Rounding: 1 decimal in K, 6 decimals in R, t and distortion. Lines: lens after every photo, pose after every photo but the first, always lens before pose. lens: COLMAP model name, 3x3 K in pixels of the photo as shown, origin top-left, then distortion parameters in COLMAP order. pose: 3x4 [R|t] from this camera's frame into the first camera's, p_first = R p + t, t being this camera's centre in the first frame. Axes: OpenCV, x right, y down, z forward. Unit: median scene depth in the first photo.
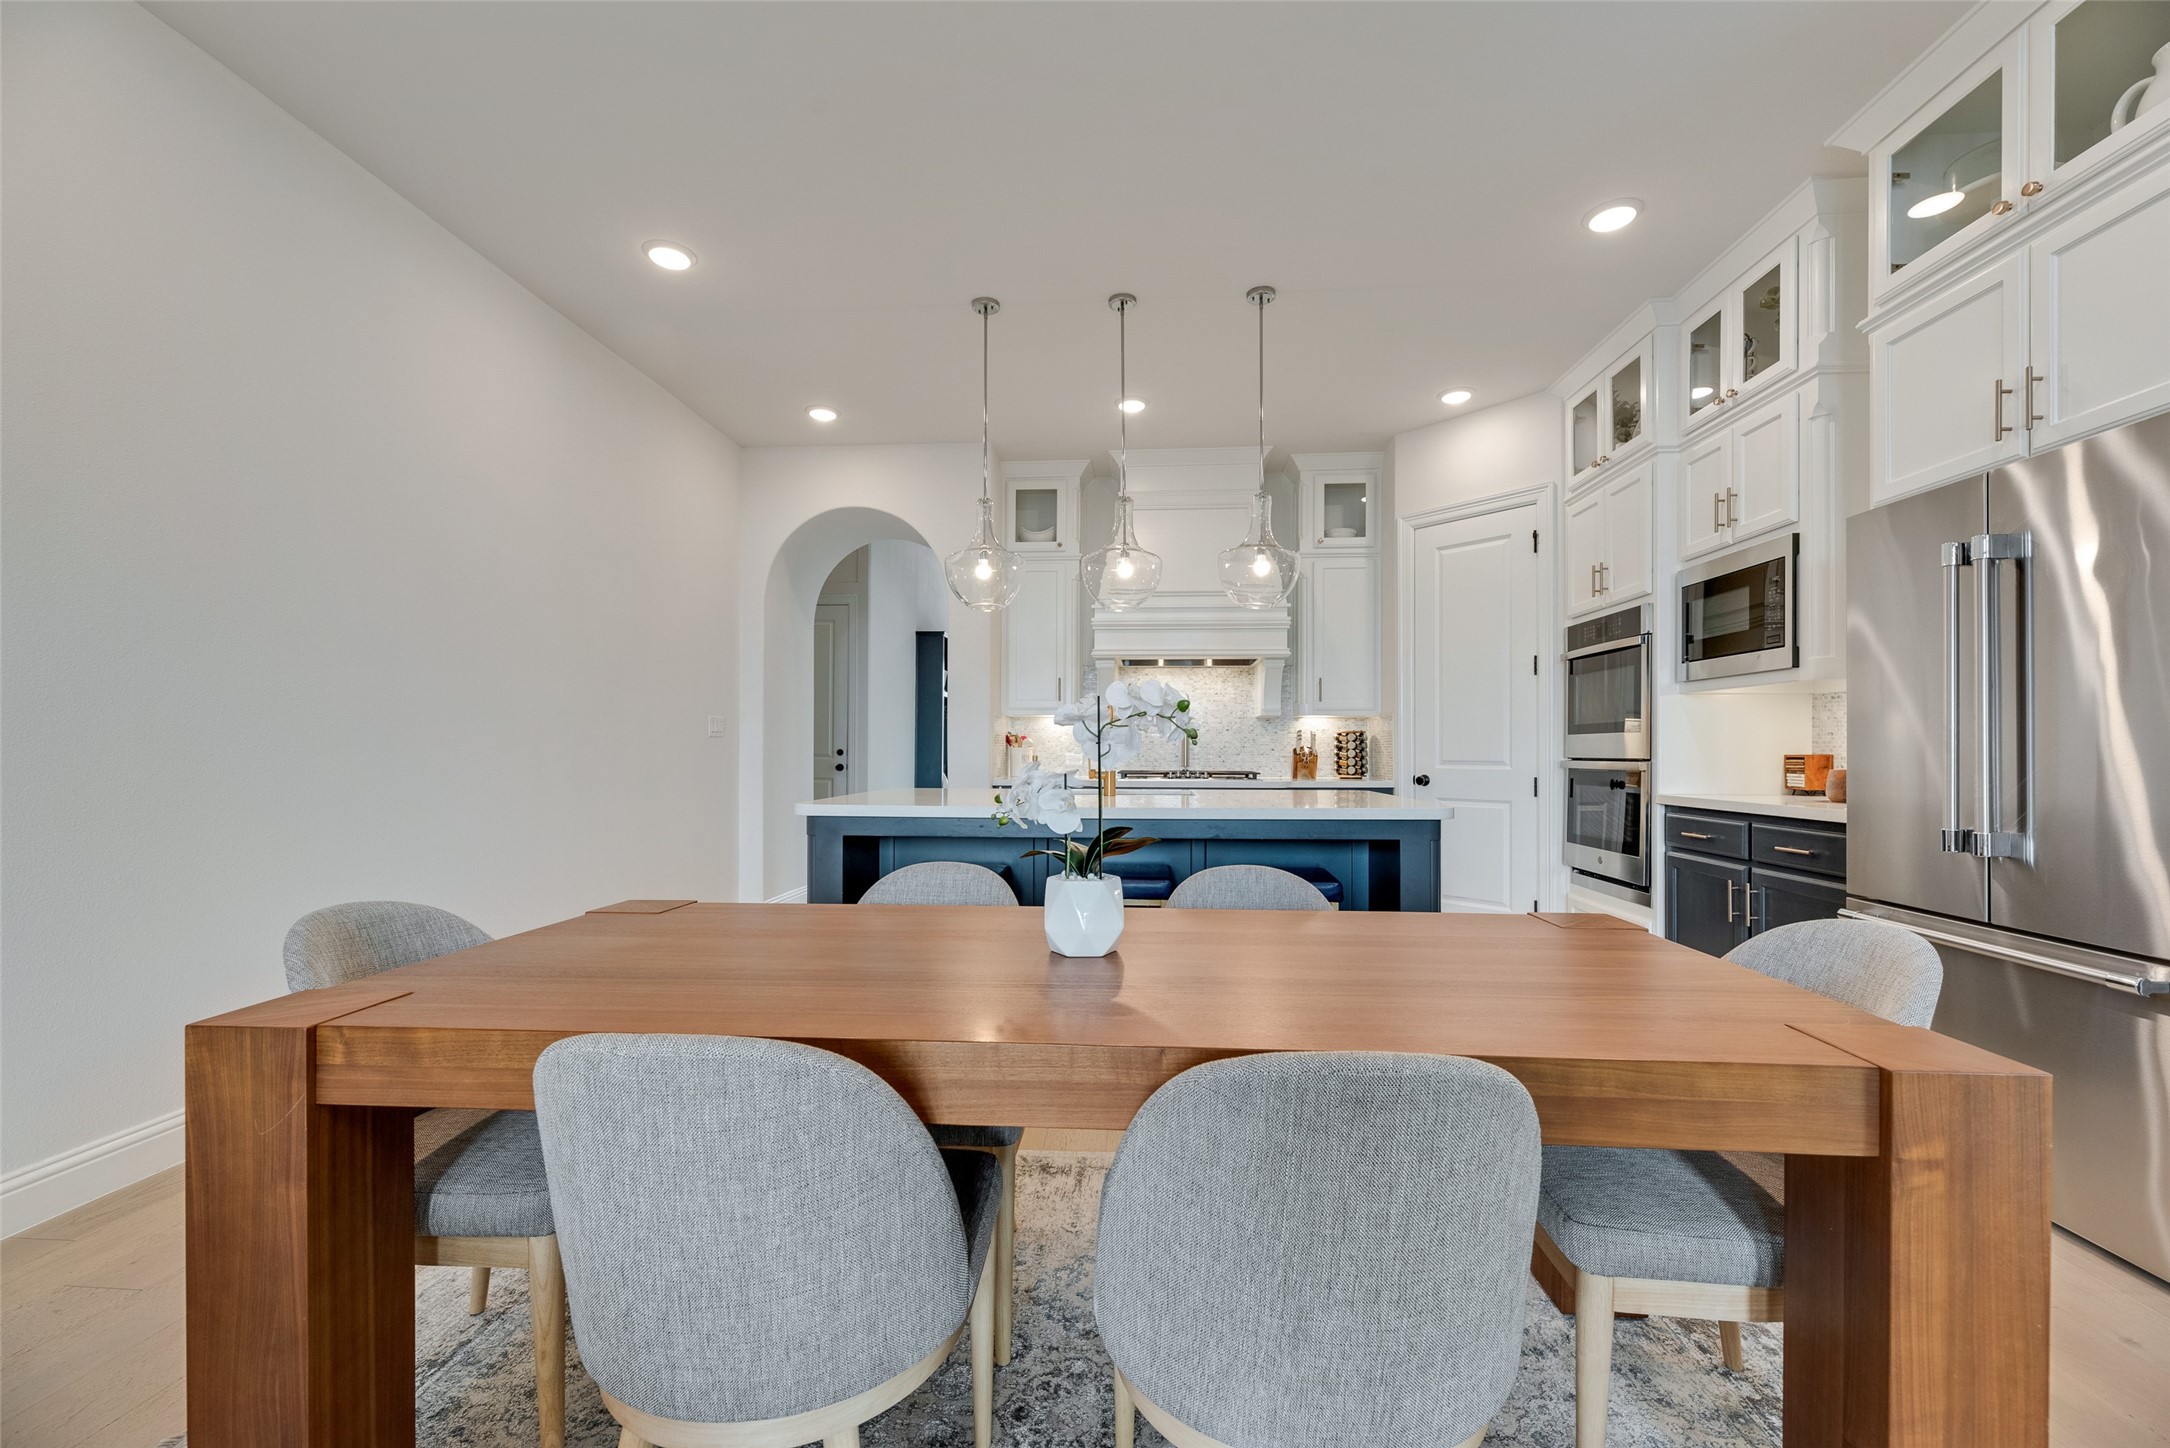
lens RADIAL K [[880.3, 0, 1094.3], [0, 880.3, 747.3], [0, 0, 1]] dist [0.001607, 0.000404]
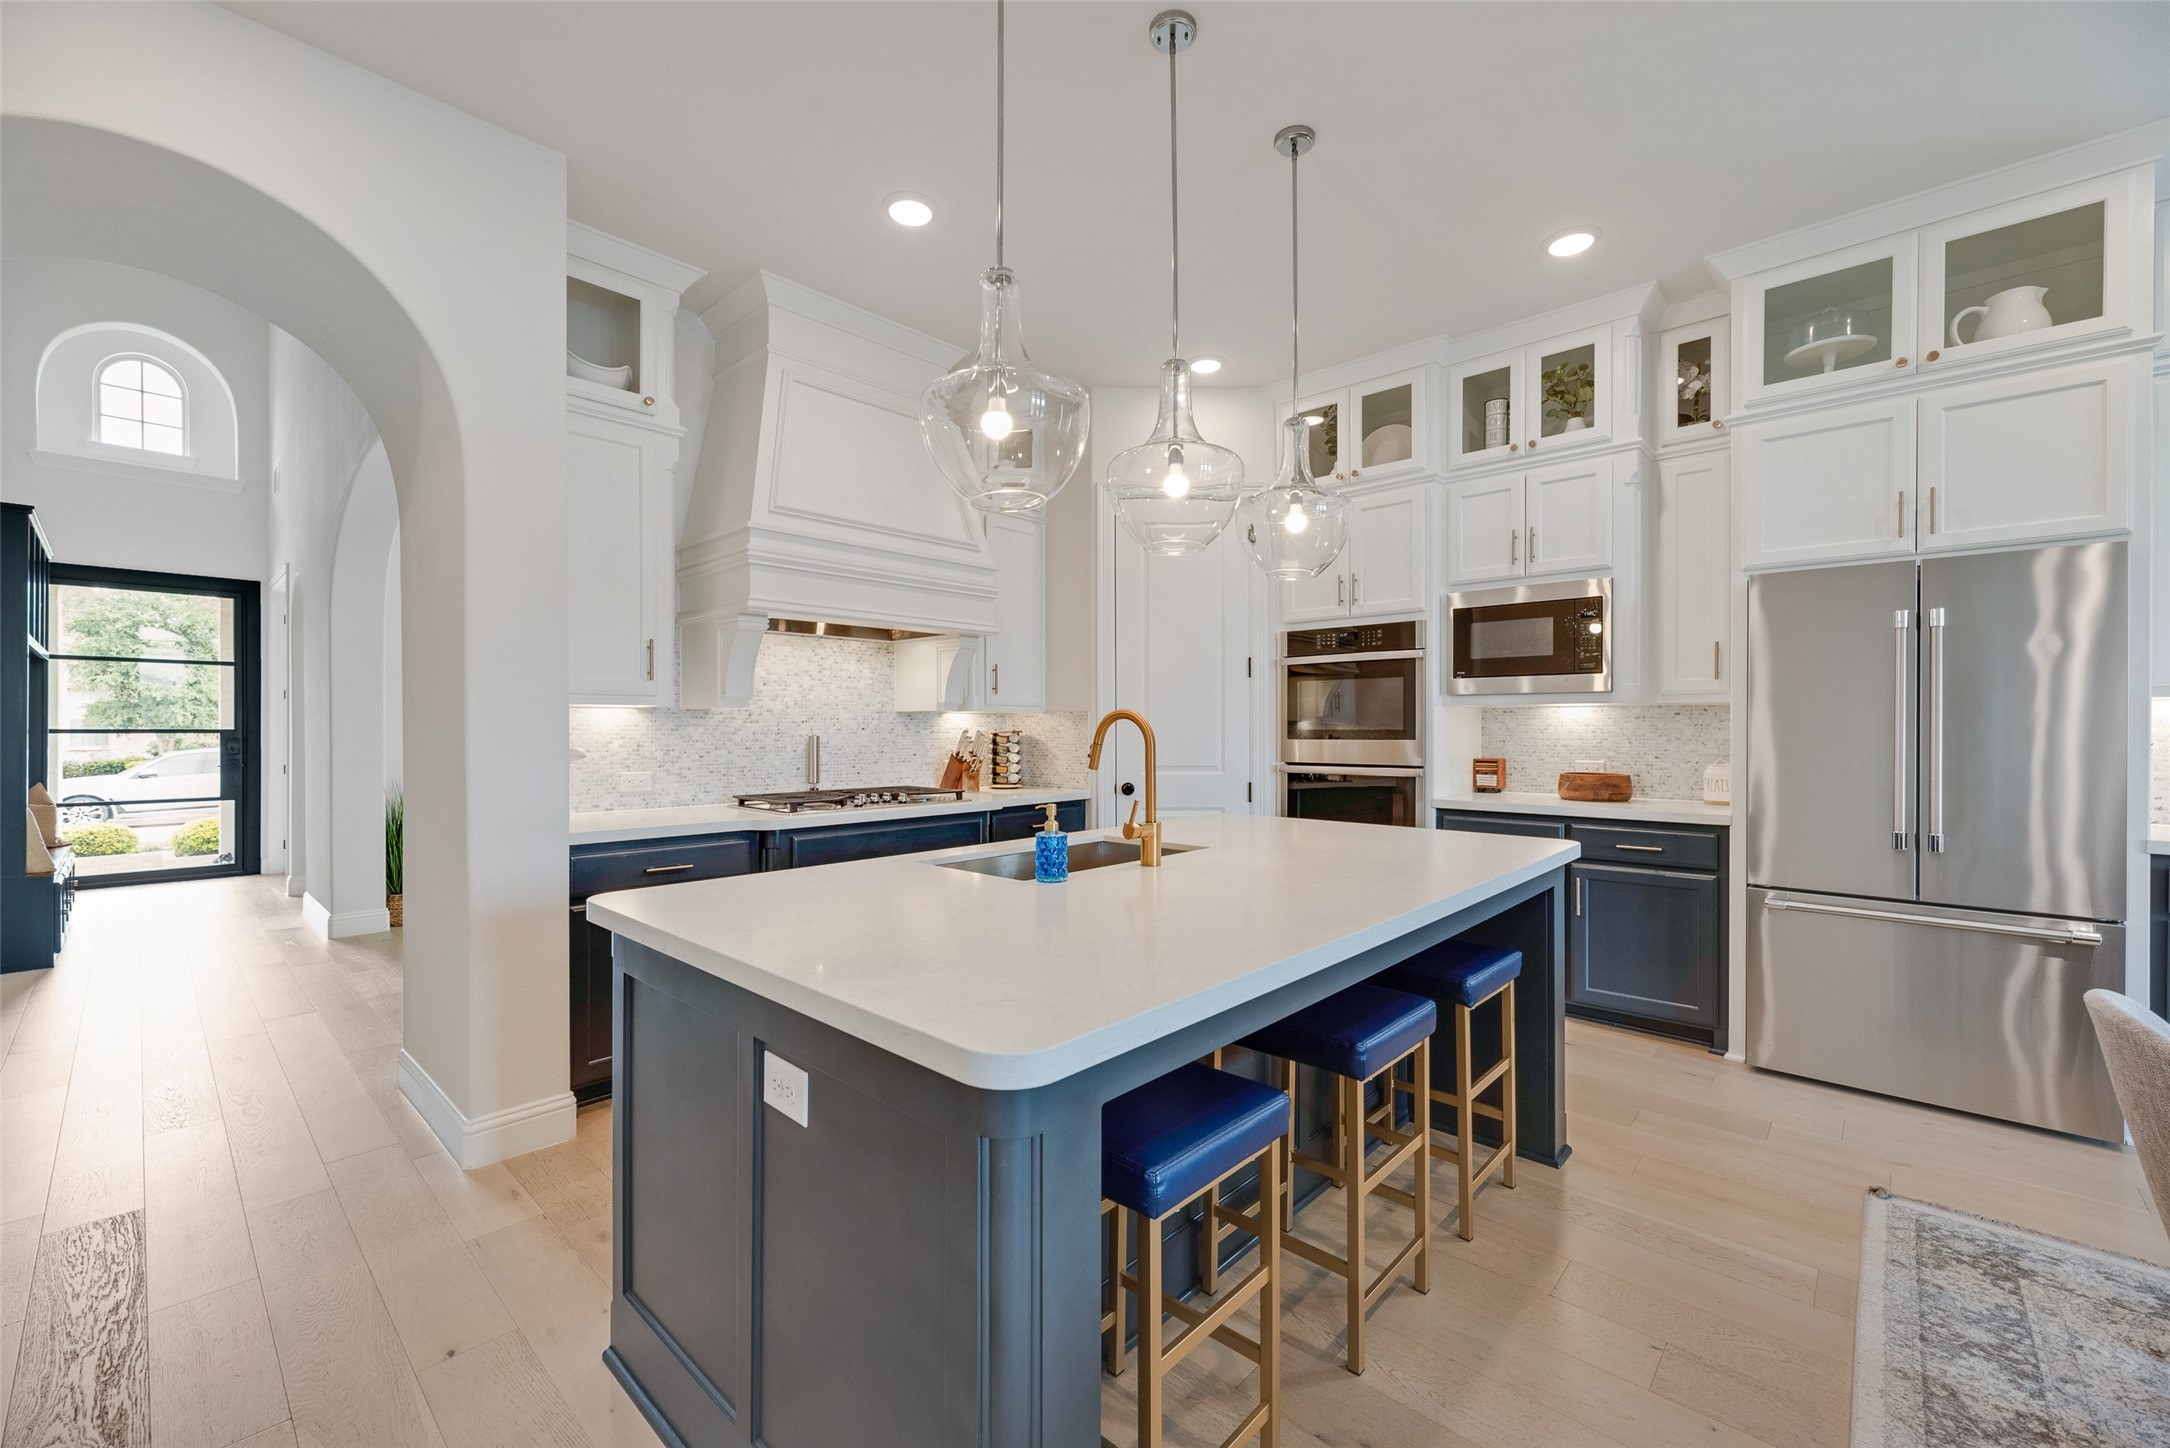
lens RADIAL K [[880.3, 0, 1083.4], [0, 880.3, 729.8], [0, 0, 1]] dist [0.001607, 0.000404]
pose [[0.627412, -0.005510, 0.778668, -0.390361], [-0.000589, 0.999971, 0.007550, -0.032835], [-0.778687, -0.005196, 0.627391, 0.556702]]
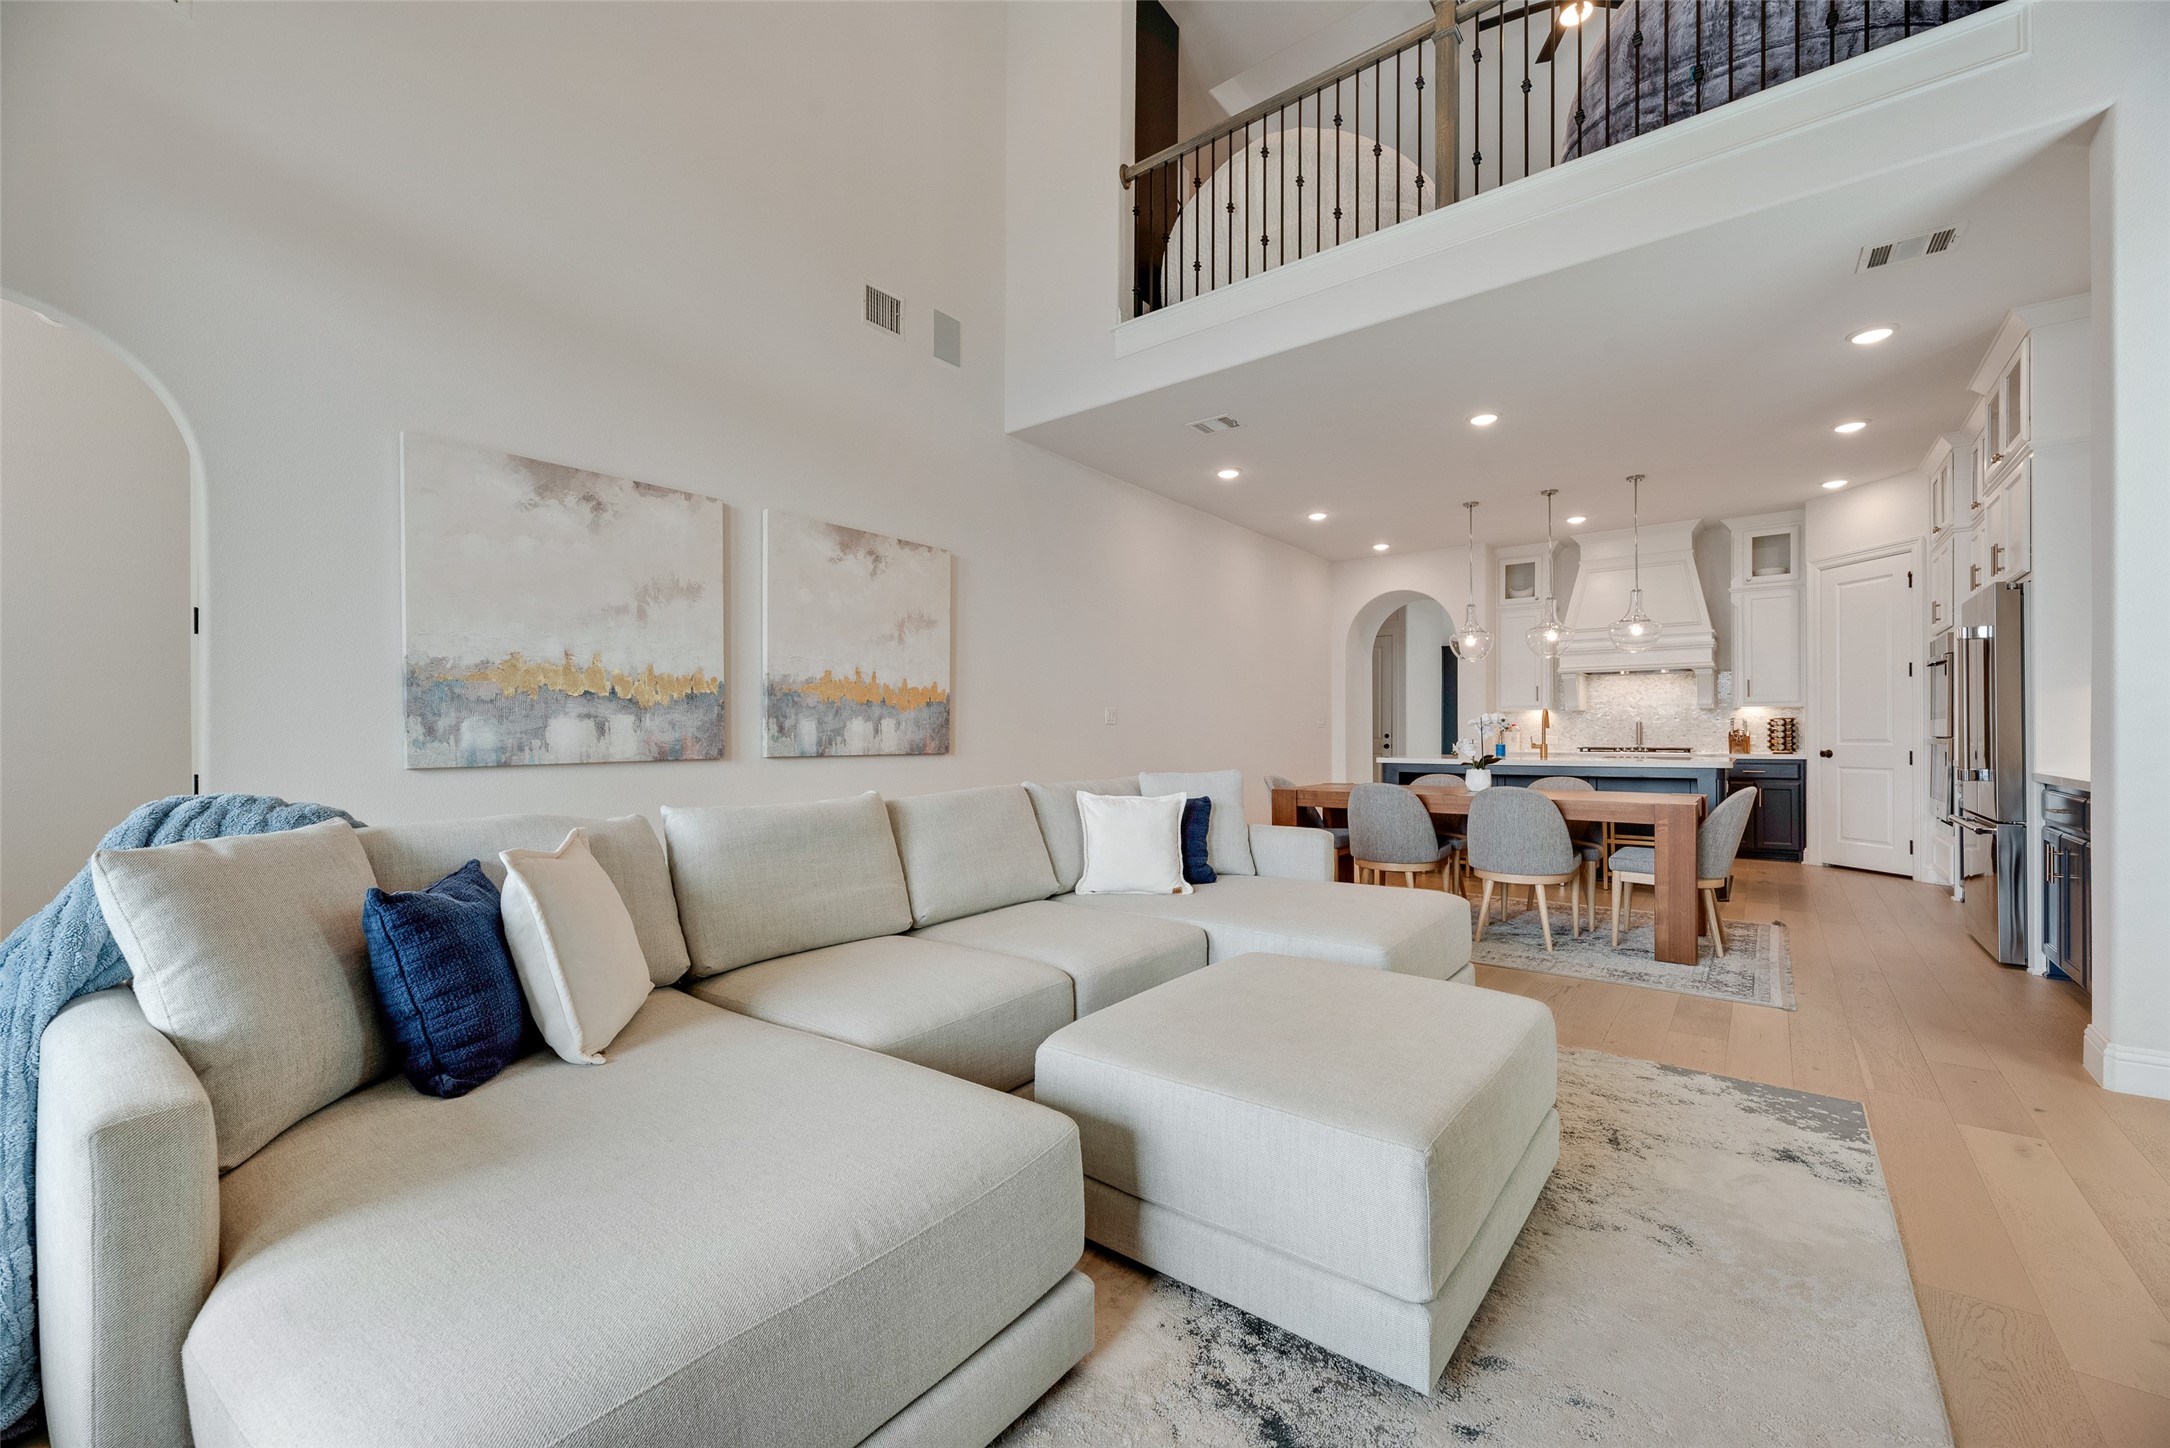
lens RADIAL K [[880.3, 0, 1081.9], [0, 880.3, 734.4], [0, 0, 1]] dist [0.001607, 0.000404]
pose [[0.826283, -0.006092, -0.563222, 0.215577], [0.006942, 0.999976, -0.000631, 0.000428], [0.563212, -0.003389, 0.826305, -0.905368]]
